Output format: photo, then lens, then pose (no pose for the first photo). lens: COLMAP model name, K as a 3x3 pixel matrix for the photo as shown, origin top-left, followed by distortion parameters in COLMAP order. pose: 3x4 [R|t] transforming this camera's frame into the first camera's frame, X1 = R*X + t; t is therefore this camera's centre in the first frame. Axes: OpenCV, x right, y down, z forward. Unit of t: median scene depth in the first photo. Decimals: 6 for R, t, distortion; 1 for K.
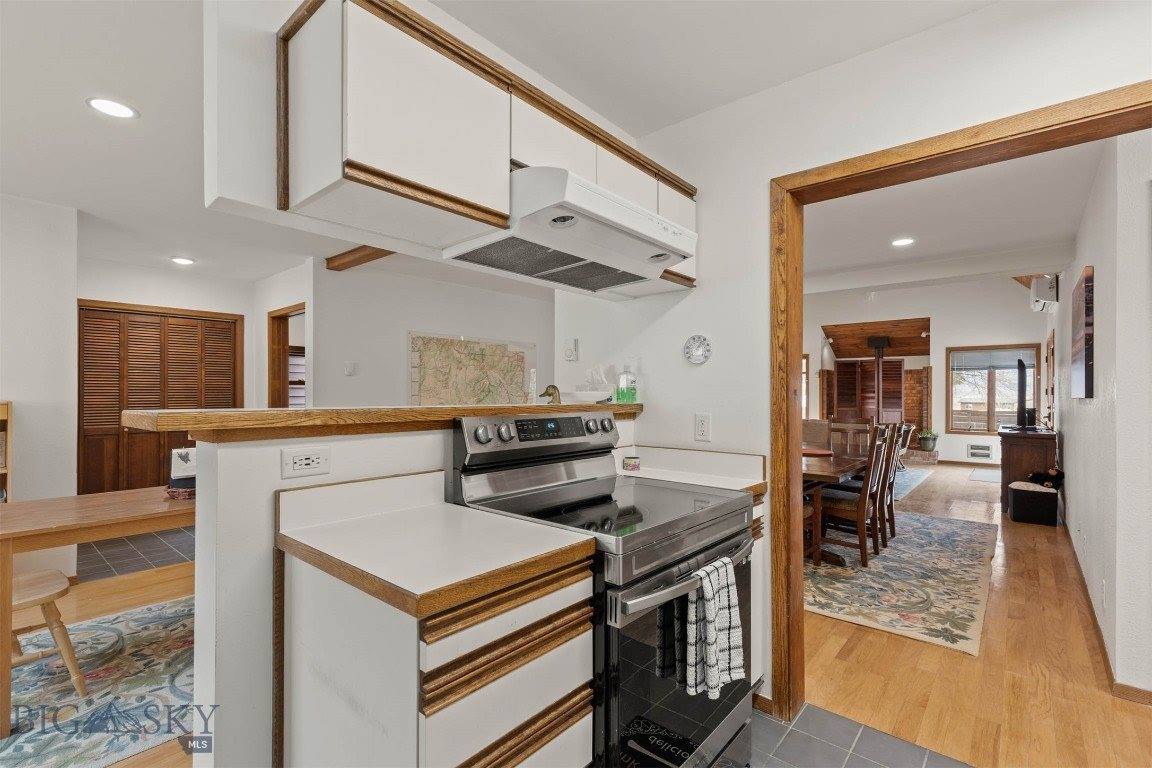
lens RADIAL K [[524.1, 0, 574.2], [0, 524.1, 392.9], [0, 0, 1]] dist [0.003405, 0.000221]
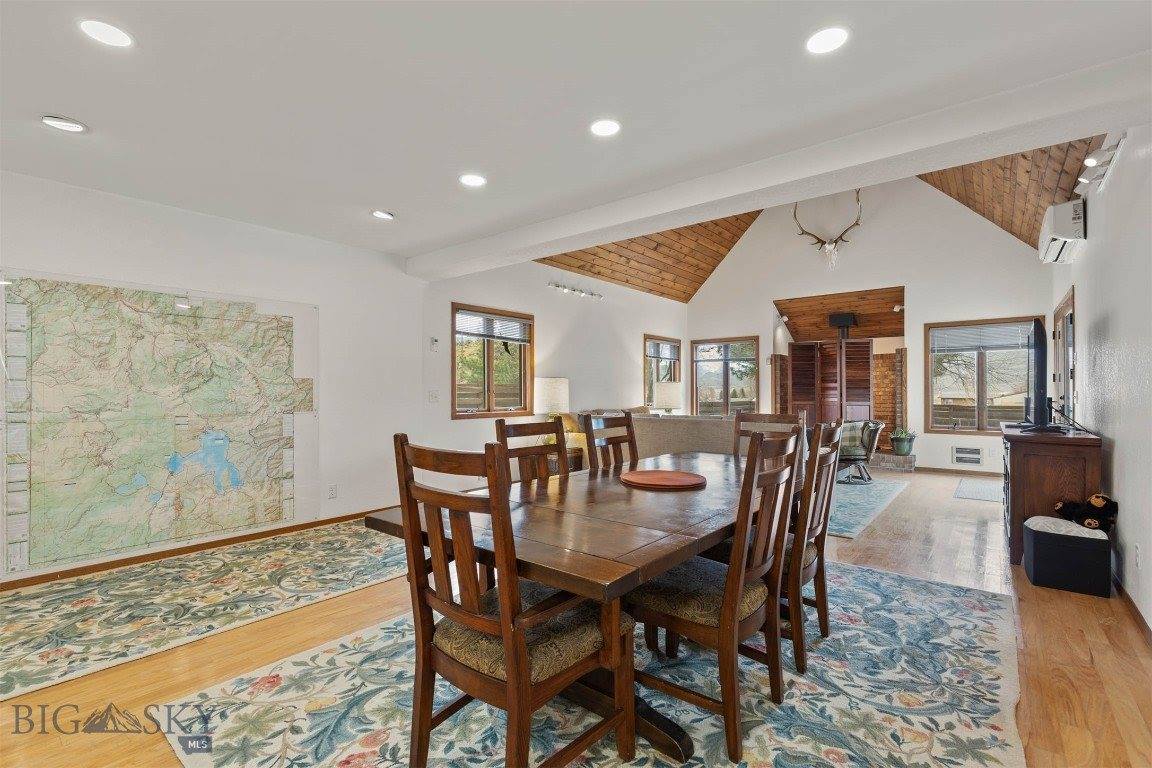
lens RADIAL K [[524.1, 0, 574.1], [0, 524.1, 390.9], [0, 0, 1]] dist [0.003405, 0.000221]
pose [[0.999667, -0.006018, 0.025101, 0.165483], [0.006026, 0.999982, -0.000228, 0.011686], [-0.025099, 0.000379, 0.999685, 0.229637]]
